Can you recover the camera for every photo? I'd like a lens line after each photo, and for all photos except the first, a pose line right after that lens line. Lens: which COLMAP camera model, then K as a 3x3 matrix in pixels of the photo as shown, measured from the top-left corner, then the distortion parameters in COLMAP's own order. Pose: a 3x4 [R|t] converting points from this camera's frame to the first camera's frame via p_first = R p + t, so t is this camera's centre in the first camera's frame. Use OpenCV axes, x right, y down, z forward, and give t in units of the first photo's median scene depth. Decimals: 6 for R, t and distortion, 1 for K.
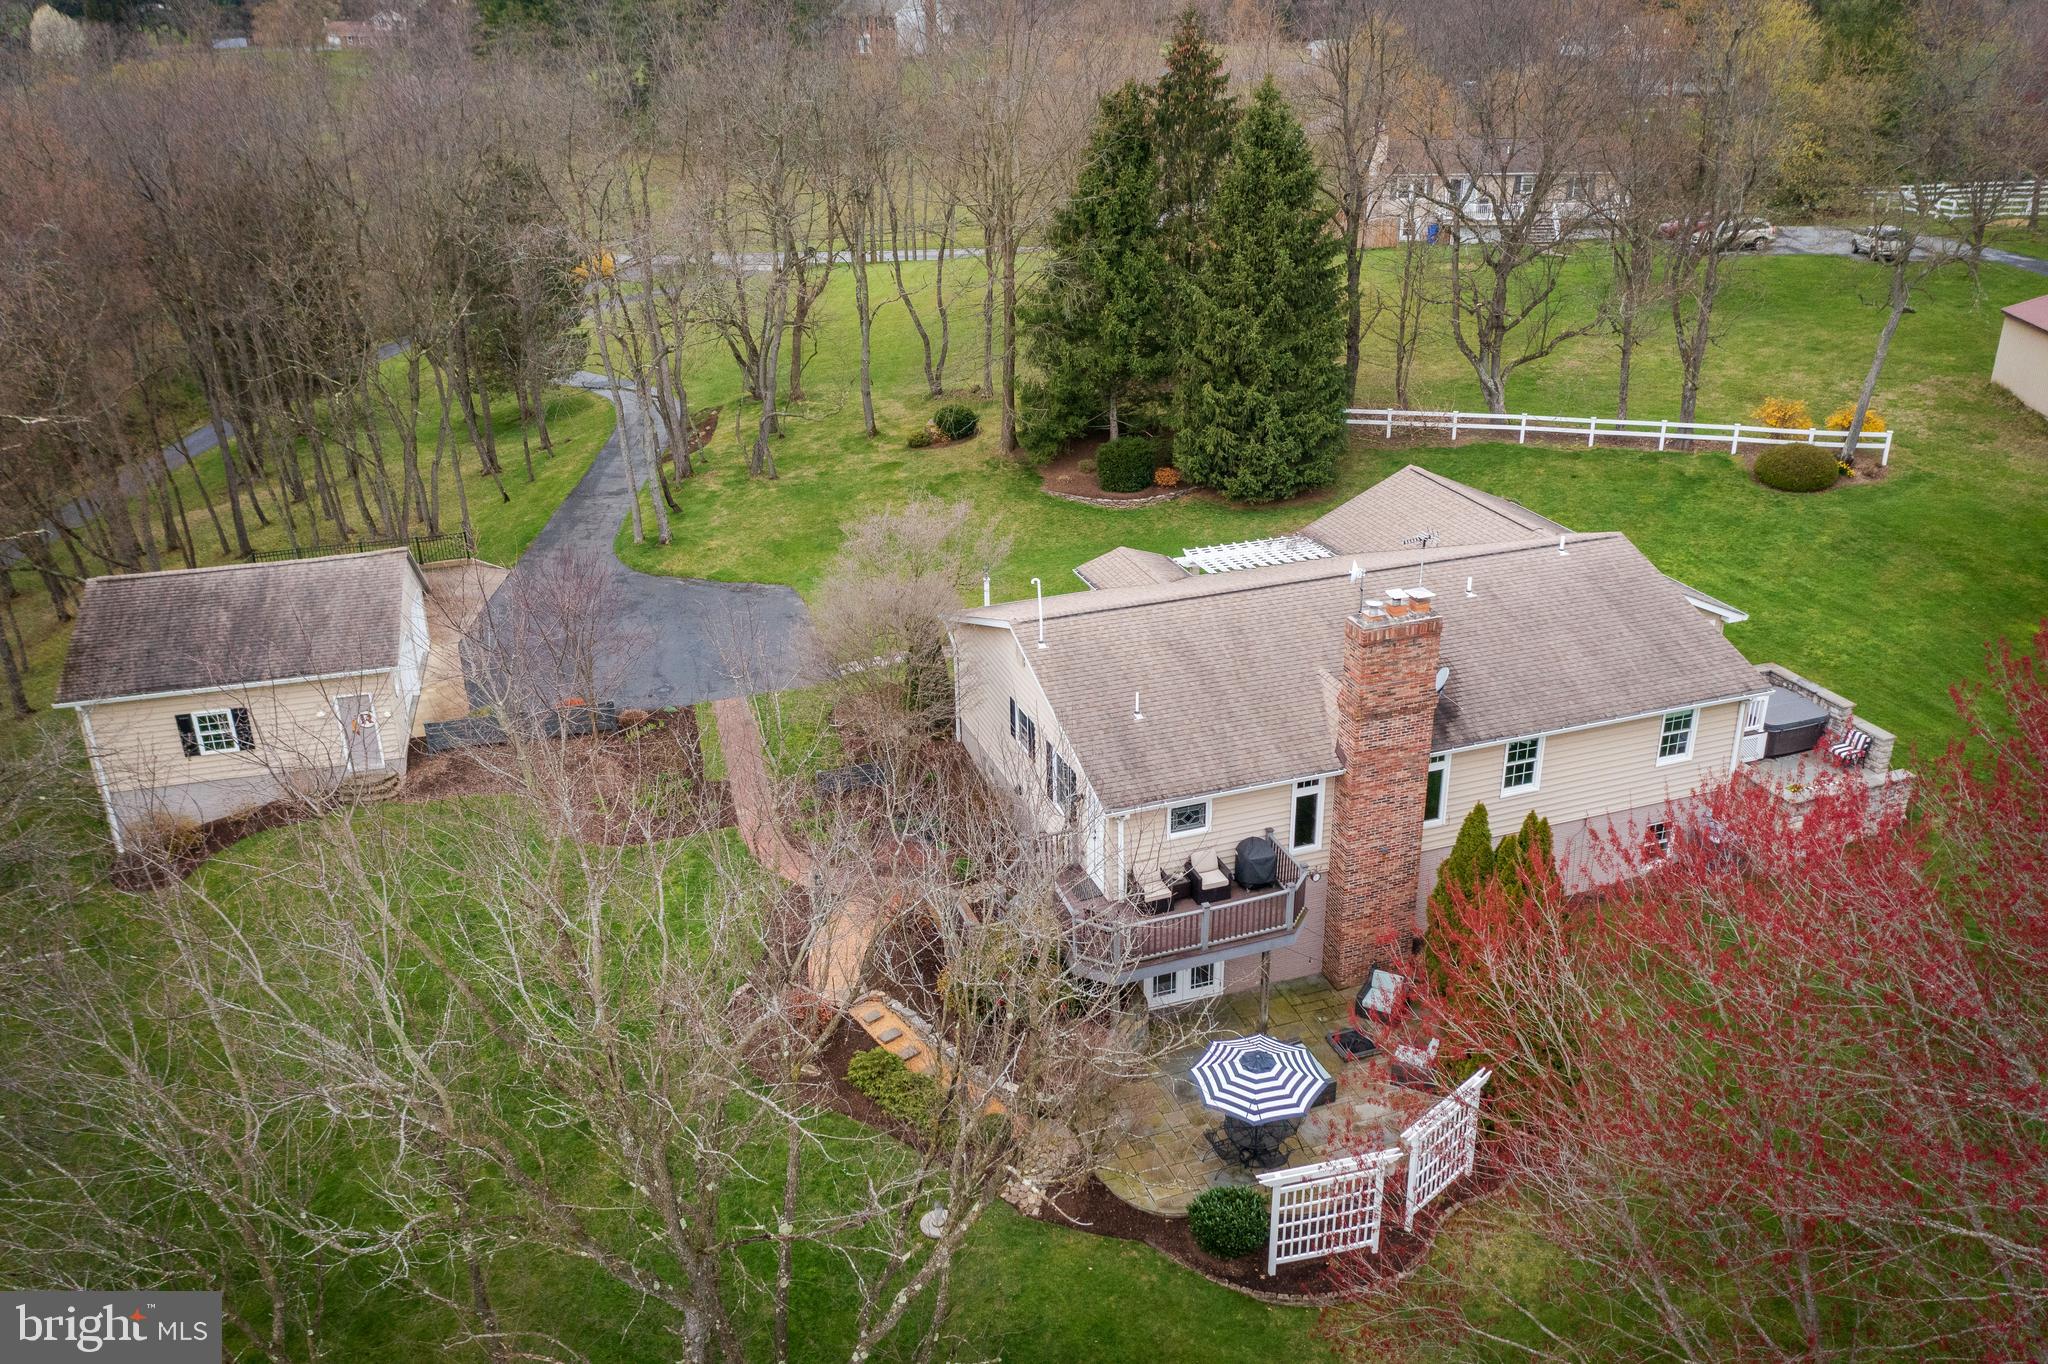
lens RADIAL K [[1629.0, 0, 1029.2], [0, 1629.0, 679.0], [0, 0, 1]] dist [-0.003783, 0.008963]
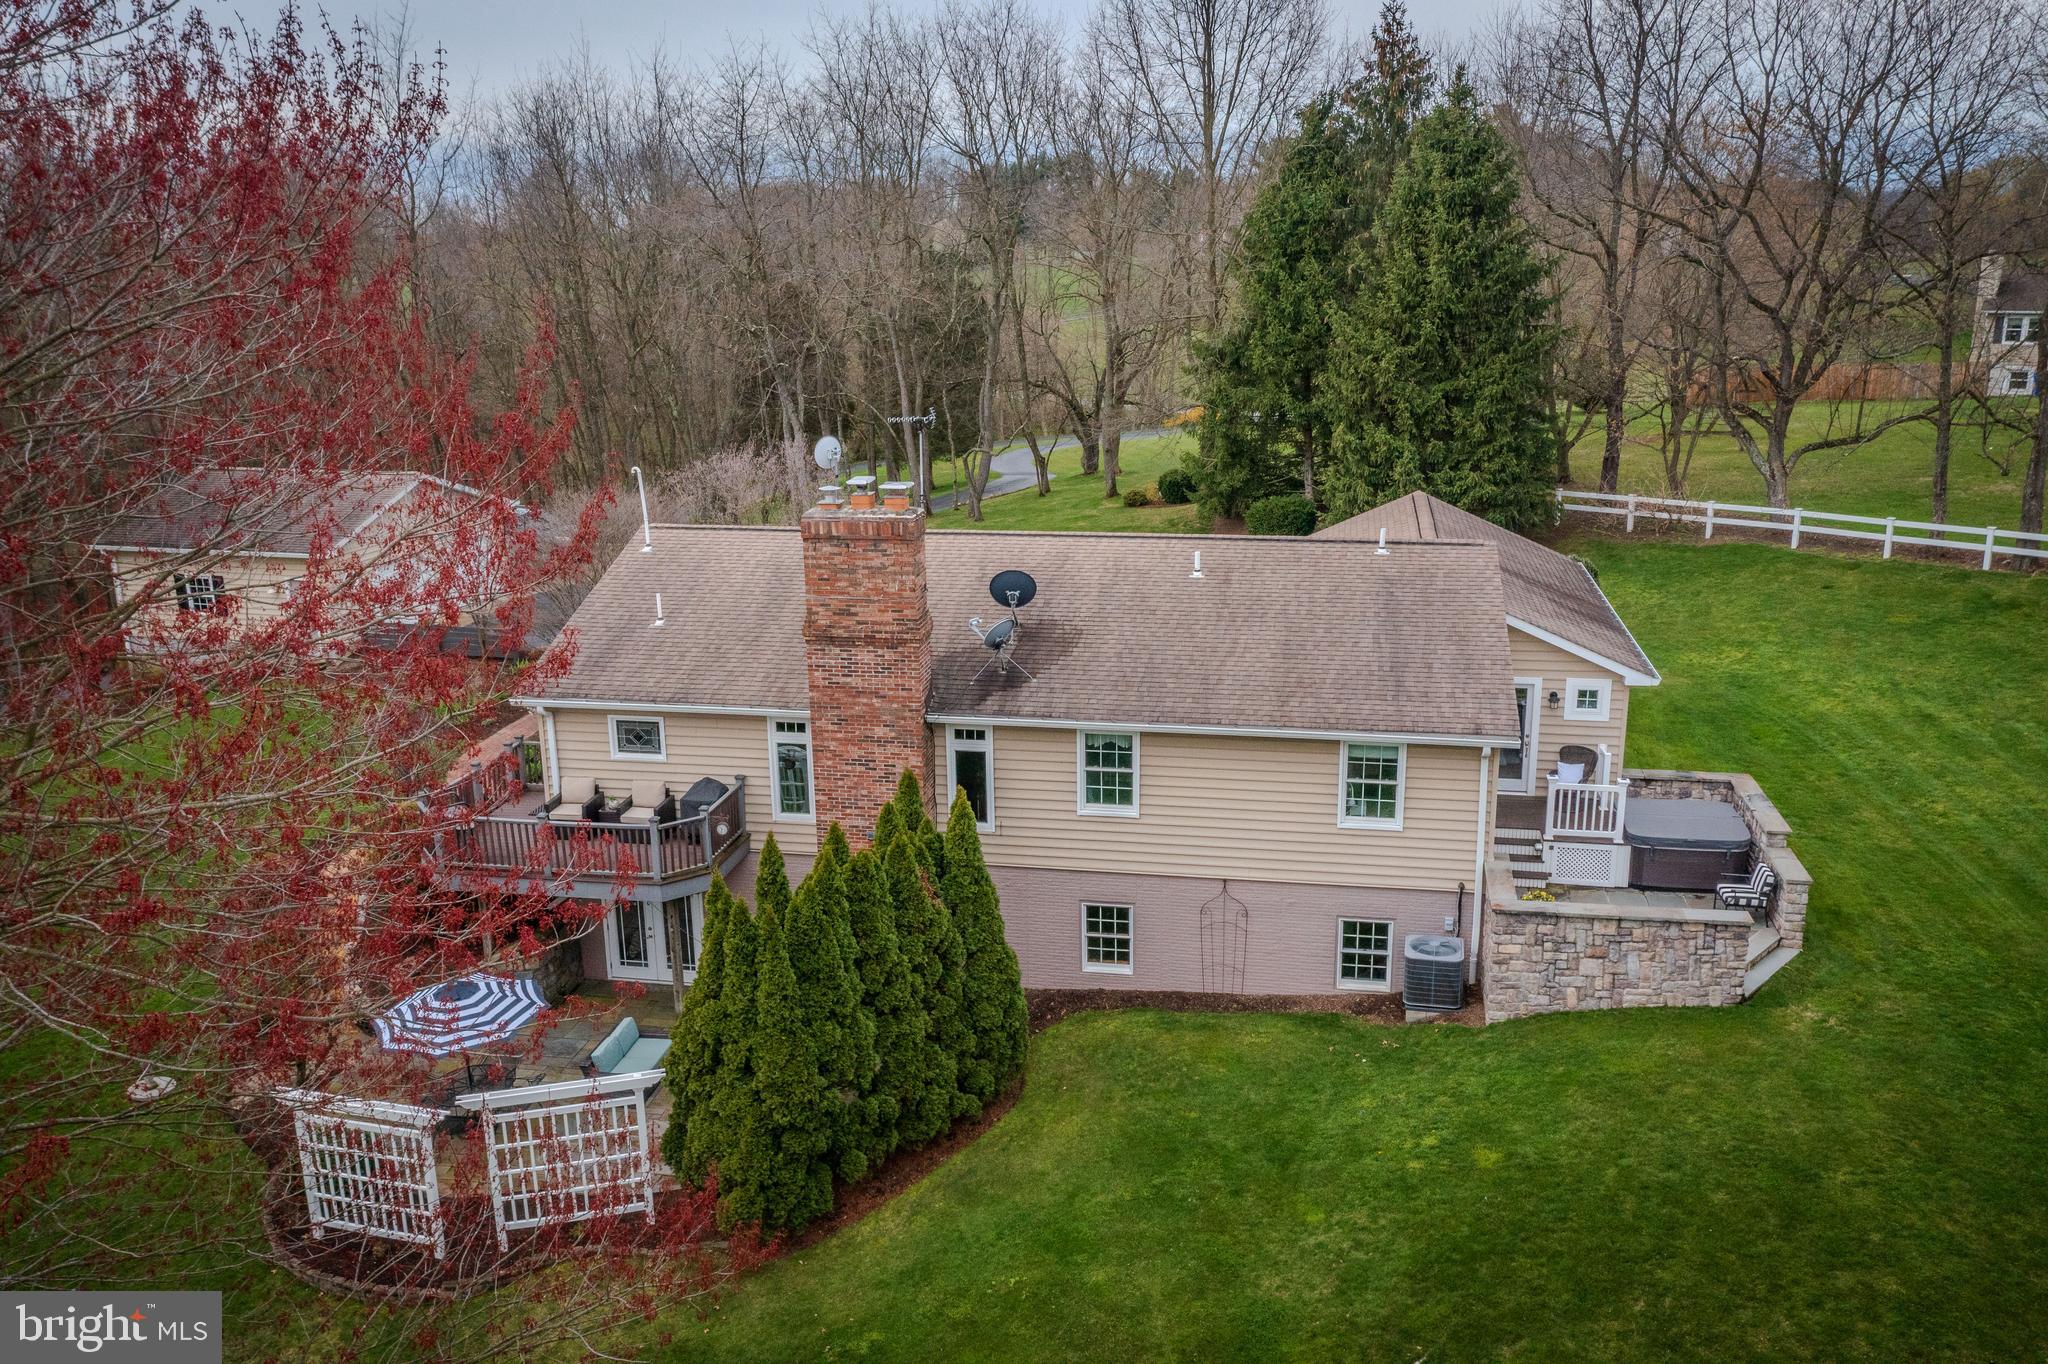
lens RADIAL K [[1635.9, 0, 1030.8], [0, 1635.9, 686.1], [0, 0, 1]] dist [0.003046, 0.007694]
pose [[0.866069, 0.138555, -0.480340, 0.653062], [-0.203088, 0.975482, -0.084795, 0.088404], [0.456814, 0.170989, 0.872974, 0.357880]]
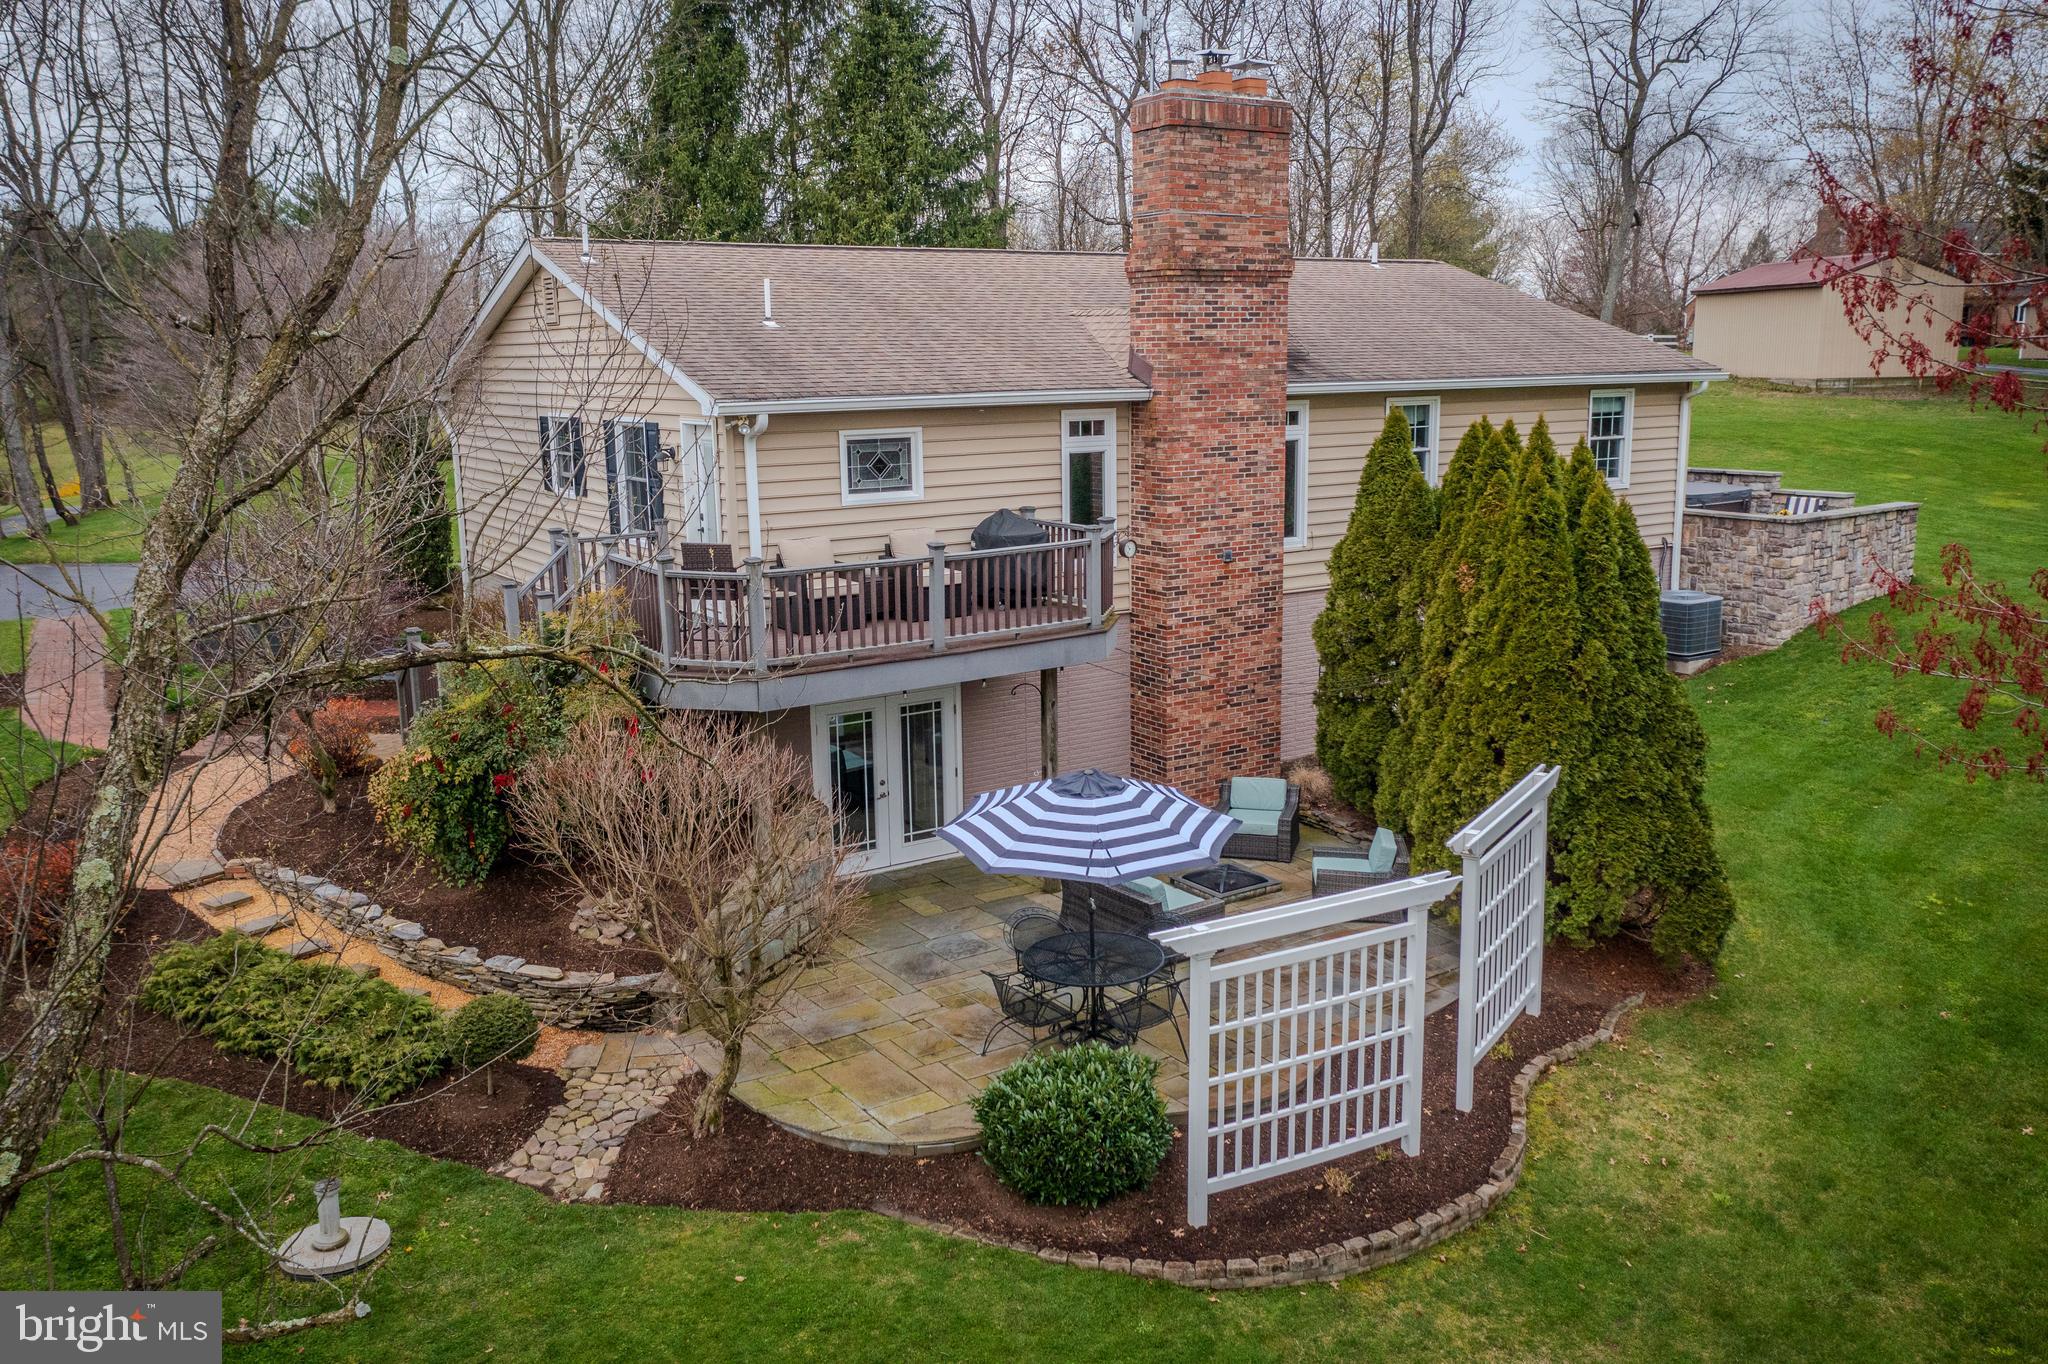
lens RADIAL K [[1629.0, 0, 1029.2], [0, 1629.0, 679.0], [0, 0, 1]] dist [-0.003783, 0.008963]
pose [[0.969866, -0.044782, 0.239490, 0.015418], [0.096614, 0.973066, -0.209307, 0.262424], [-0.223666, 0.226137, 0.948069, 0.499139]]
